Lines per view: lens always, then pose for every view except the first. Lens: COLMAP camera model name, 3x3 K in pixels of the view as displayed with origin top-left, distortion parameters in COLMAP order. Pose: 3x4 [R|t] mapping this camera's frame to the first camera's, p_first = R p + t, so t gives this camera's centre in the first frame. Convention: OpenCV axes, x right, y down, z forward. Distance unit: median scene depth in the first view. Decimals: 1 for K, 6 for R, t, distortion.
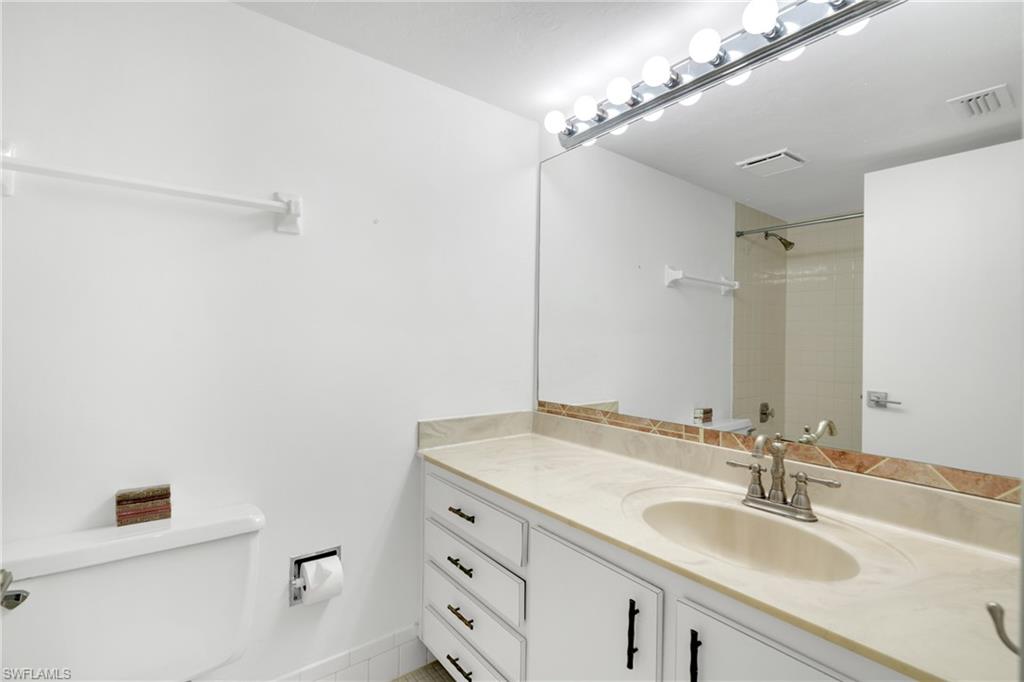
lens RADIAL K [[468.5, 0, 510.4], [0, 468.5, 339.5], [0, 0, 1]] dist [-0.004877, -0.000033]
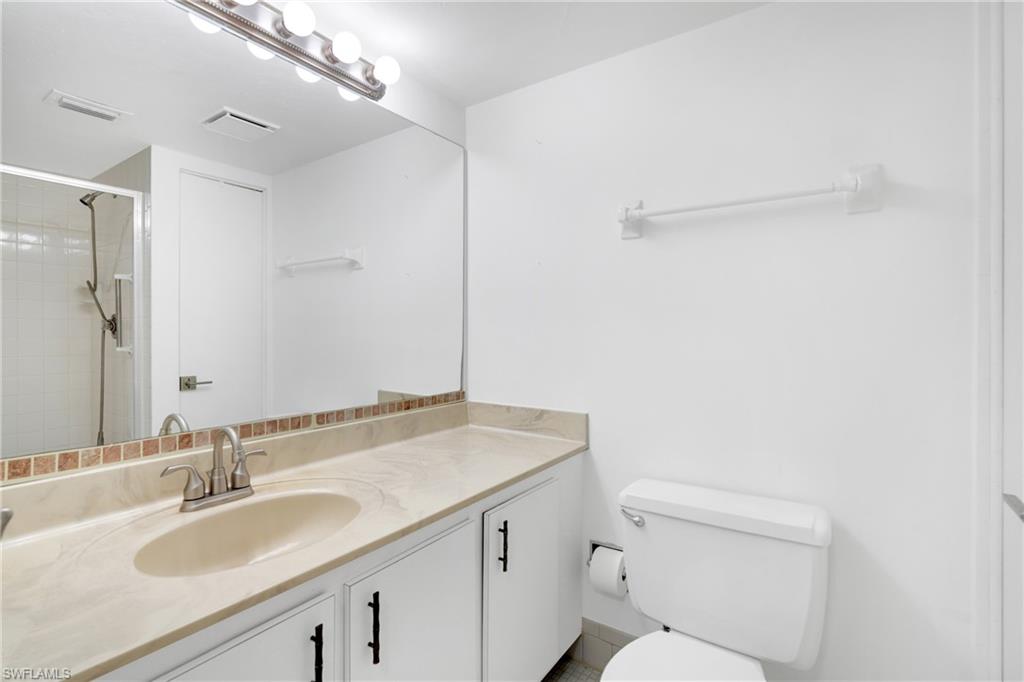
lens RADIAL K [[468.5, 0, 512.0], [0, 468.5, 337.7], [0, 0, 1]] dist [-0.004877, -0.000033]
pose [[-0.334454, -0.017633, 0.942247, -0.946137], [-0.002038, 0.999836, 0.017987, 0.006946], [-0.942410, 0.004095, -0.334435, 1.297466]]
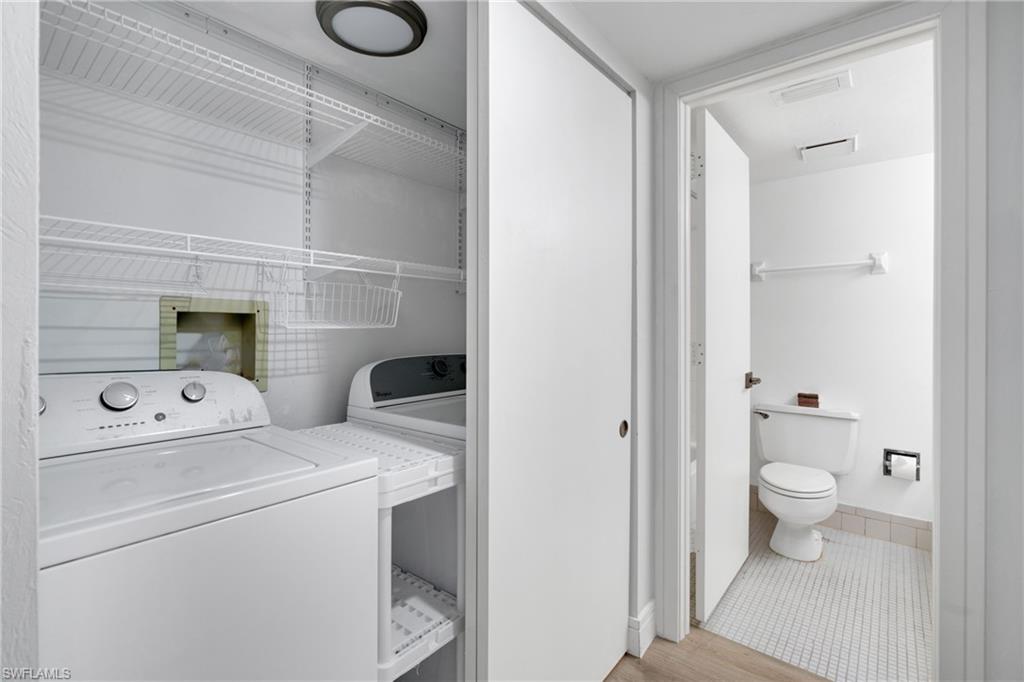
lens RADIAL K [[468.5, 0, 508.4], [0, 468.5, 336.2], [0, 0, 1]] dist [-0.004877, -0.000033]
pose [[0.248198, -0.005263, -0.968695, 0.937876], [0.000831, 0.999986, -0.005220, 0.032217], [0.968709, 0.000490, 0.248199, -0.878391]]
